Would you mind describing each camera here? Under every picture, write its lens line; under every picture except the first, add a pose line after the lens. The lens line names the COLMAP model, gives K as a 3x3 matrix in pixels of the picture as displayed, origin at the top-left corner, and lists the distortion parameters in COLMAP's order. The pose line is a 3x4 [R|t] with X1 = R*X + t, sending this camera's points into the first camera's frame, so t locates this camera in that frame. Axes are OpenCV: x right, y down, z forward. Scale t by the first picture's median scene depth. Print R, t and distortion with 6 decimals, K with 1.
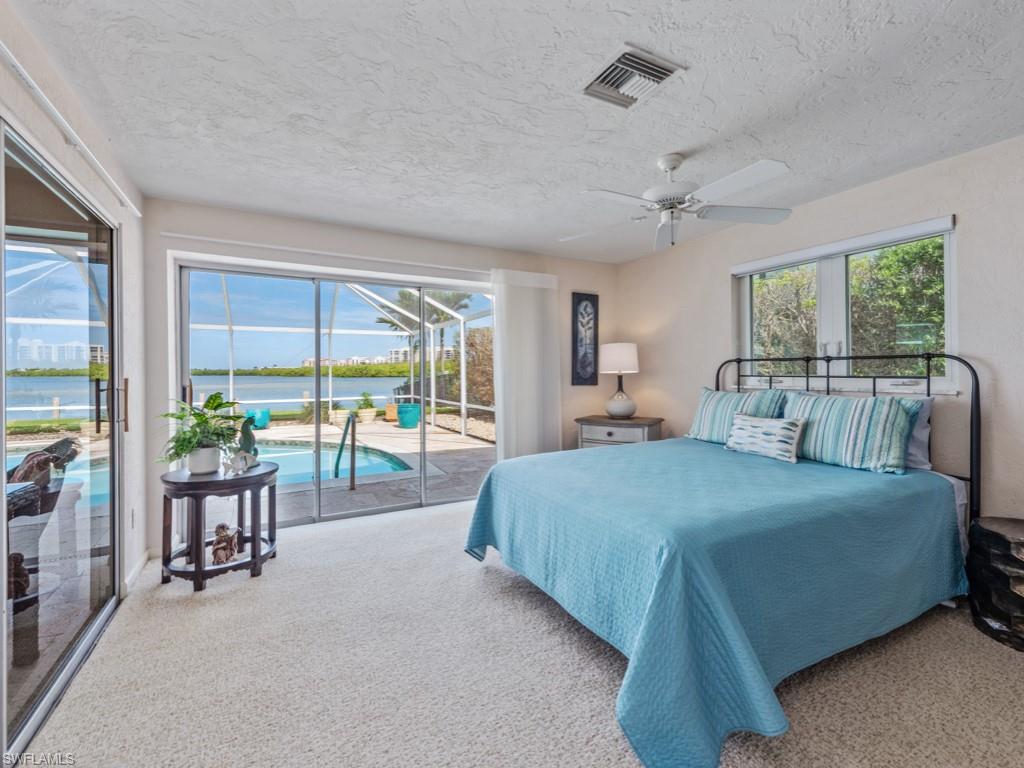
lens RADIAL K [[452.9, 0, 510.5], [0, 452.9, 370.6], [0, 0, 1]] dist [0.012906, -0.000443]
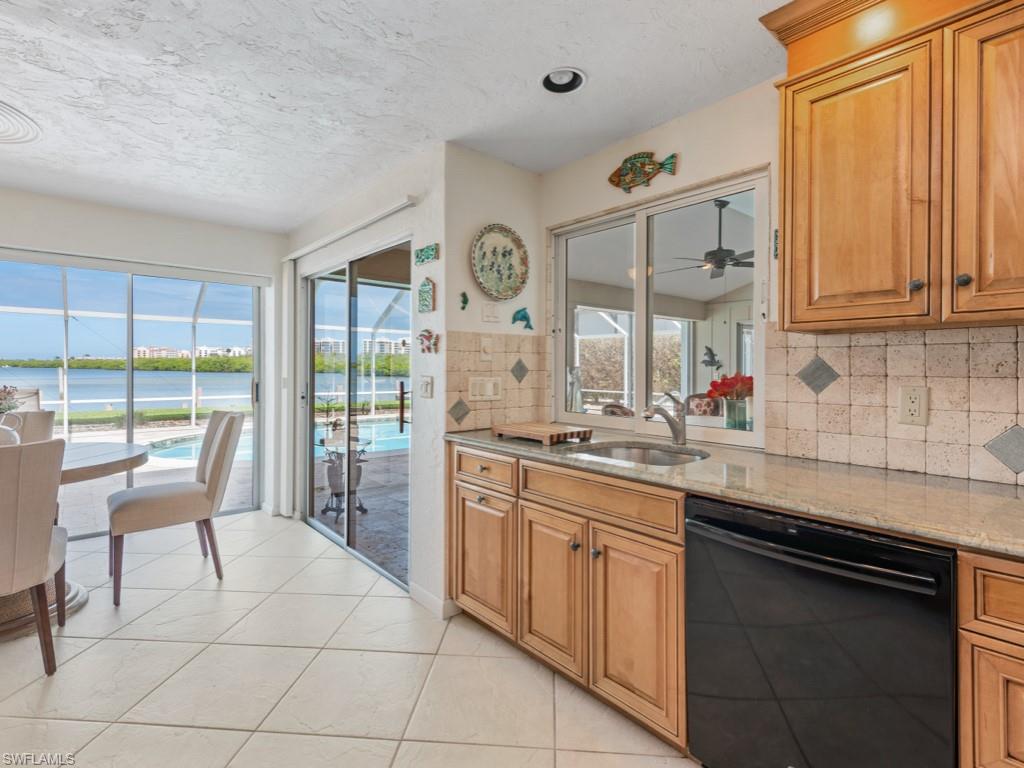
lens RADIAL K [[511.0, 0, 507.2], [0, 511.0, 366.9], [0, 0, 1]] dist [0.025285, -0.006872]
pose [[0.977047, 0.015153, 0.212483, -1.670457], [-0.014880, 0.999885, -0.002880, 0.006017], [-0.212502, -0.000348, 0.977161, -1.085005]]
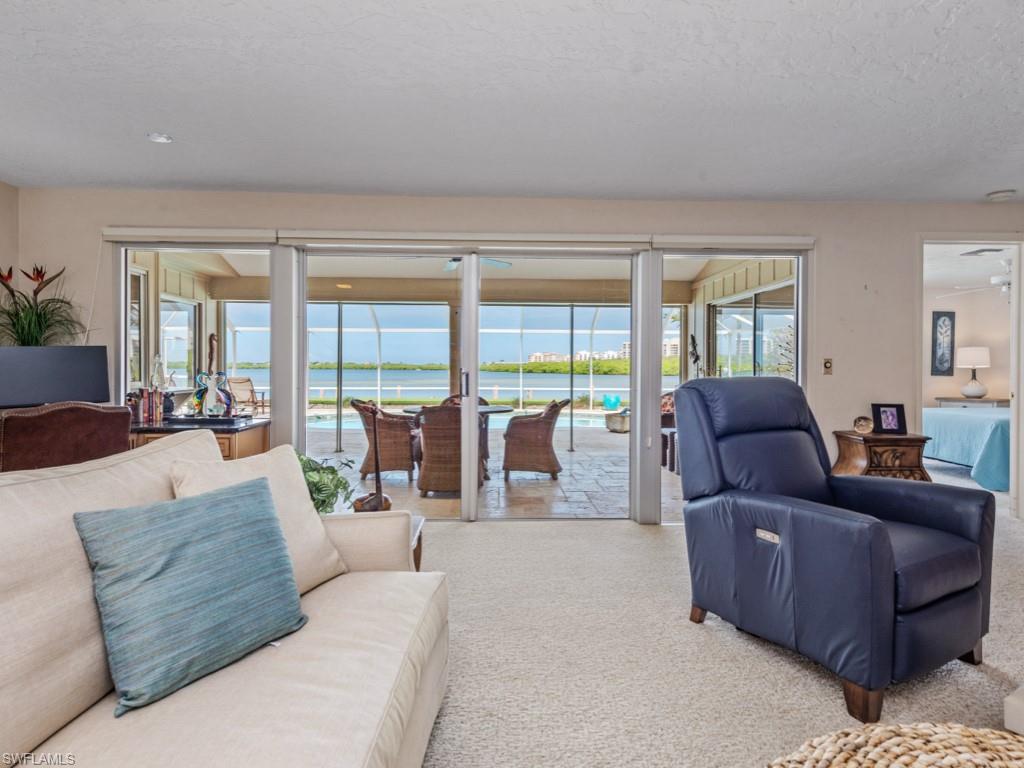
lens RADIAL K [[550.8, 0, 512.5], [0, 550.8, 373.8], [0, 0, 1]] dist [0.000723, 0.001378]
pose [[0.898560, 0.016330, -0.438548, -0.291222], [-0.011541, 0.999841, 0.013582, 0.017808], [0.438700, -0.007143, 0.898605, -1.156165]]
